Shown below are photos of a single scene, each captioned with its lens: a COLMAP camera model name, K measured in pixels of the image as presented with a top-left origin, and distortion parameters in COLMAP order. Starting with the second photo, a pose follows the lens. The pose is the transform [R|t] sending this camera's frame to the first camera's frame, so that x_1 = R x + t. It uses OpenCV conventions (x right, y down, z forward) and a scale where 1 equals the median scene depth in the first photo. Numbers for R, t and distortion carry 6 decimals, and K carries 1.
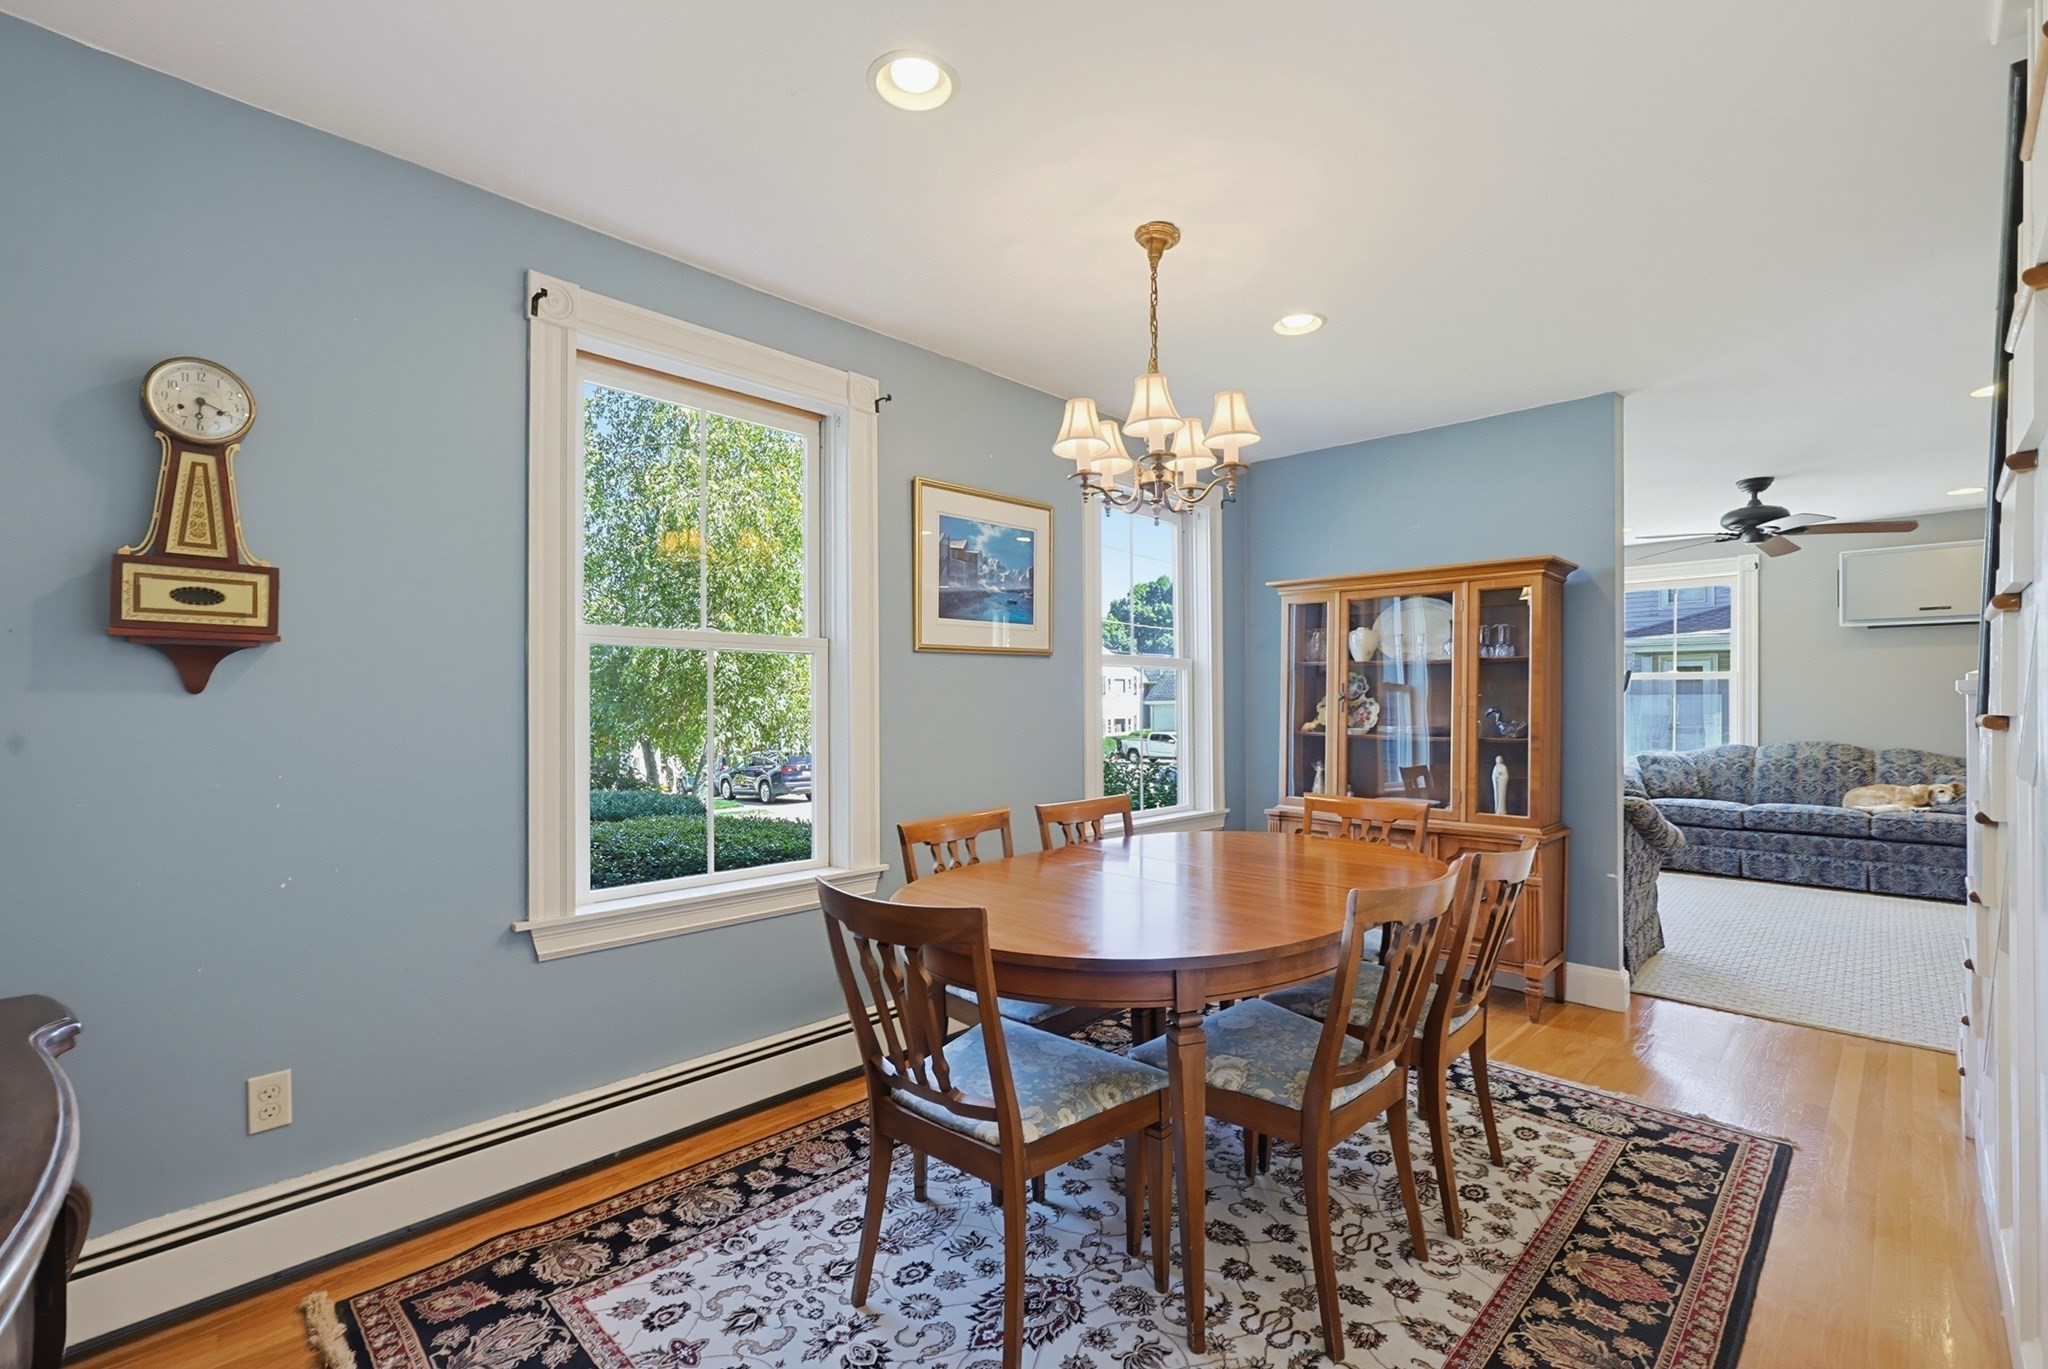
lens RADIAL K [[876.8, 0, 1021.3], [0, 876.8, 704.4], [0, 0, 1]] dist [0.001194, -0.000184]
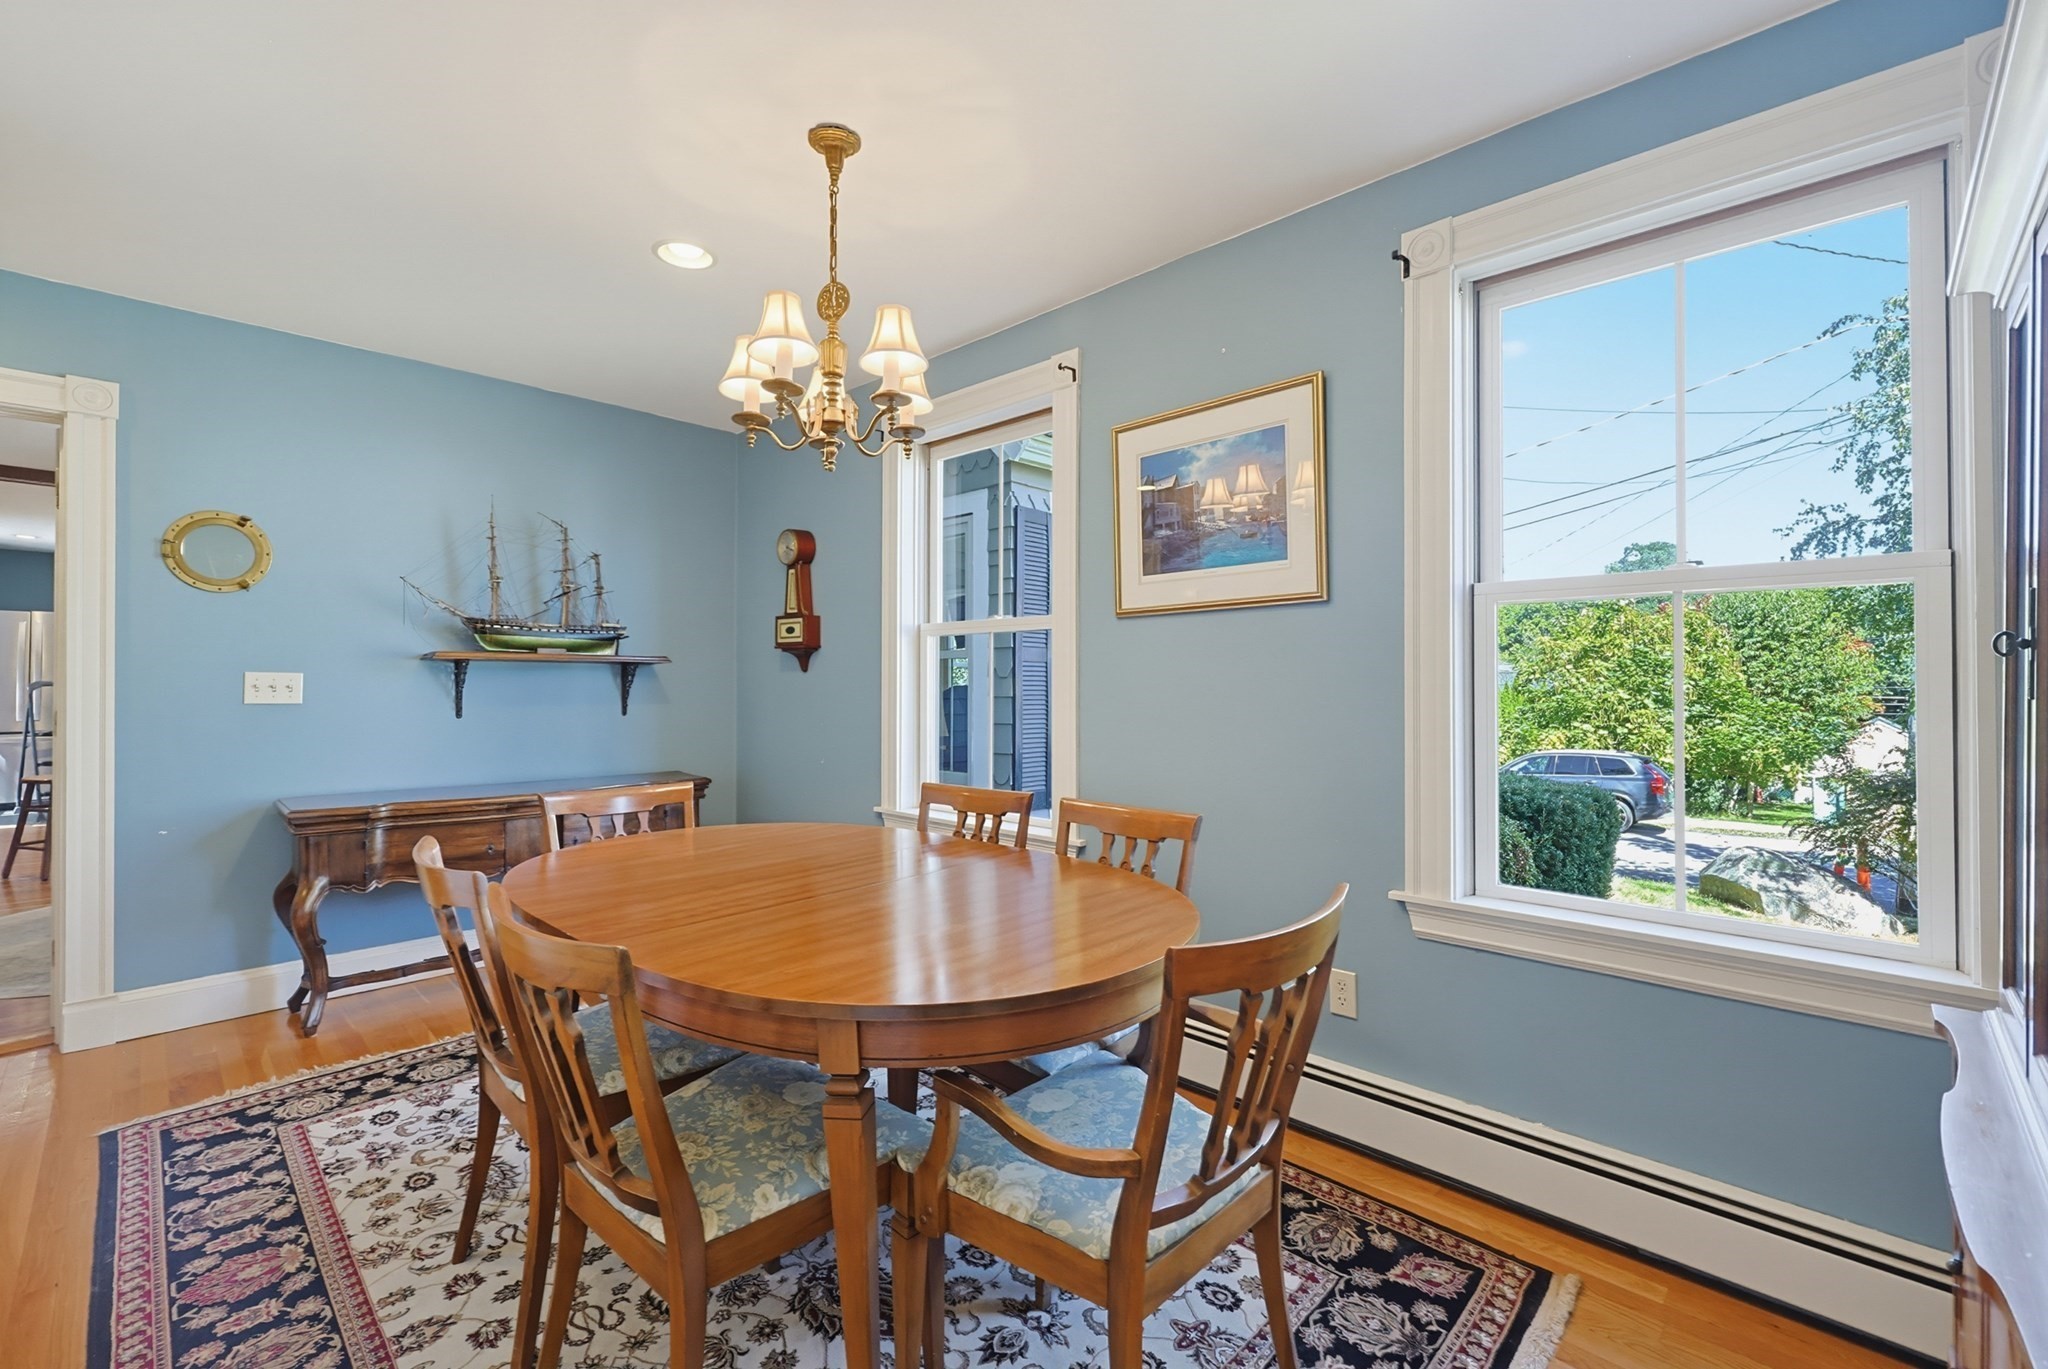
lens RADIAL K [[876.8, 0, 1021.3], [0, 876.8, 704.4], [0, 0, 1]] dist [0.001194, -0.000184]
pose [[0.007030, 0.026341, -0.999628, 1.549877], [-0.003941, 0.999646, 0.026314, 0.012709], [0.999968, 0.003755, 0.007131, 1.730721]]
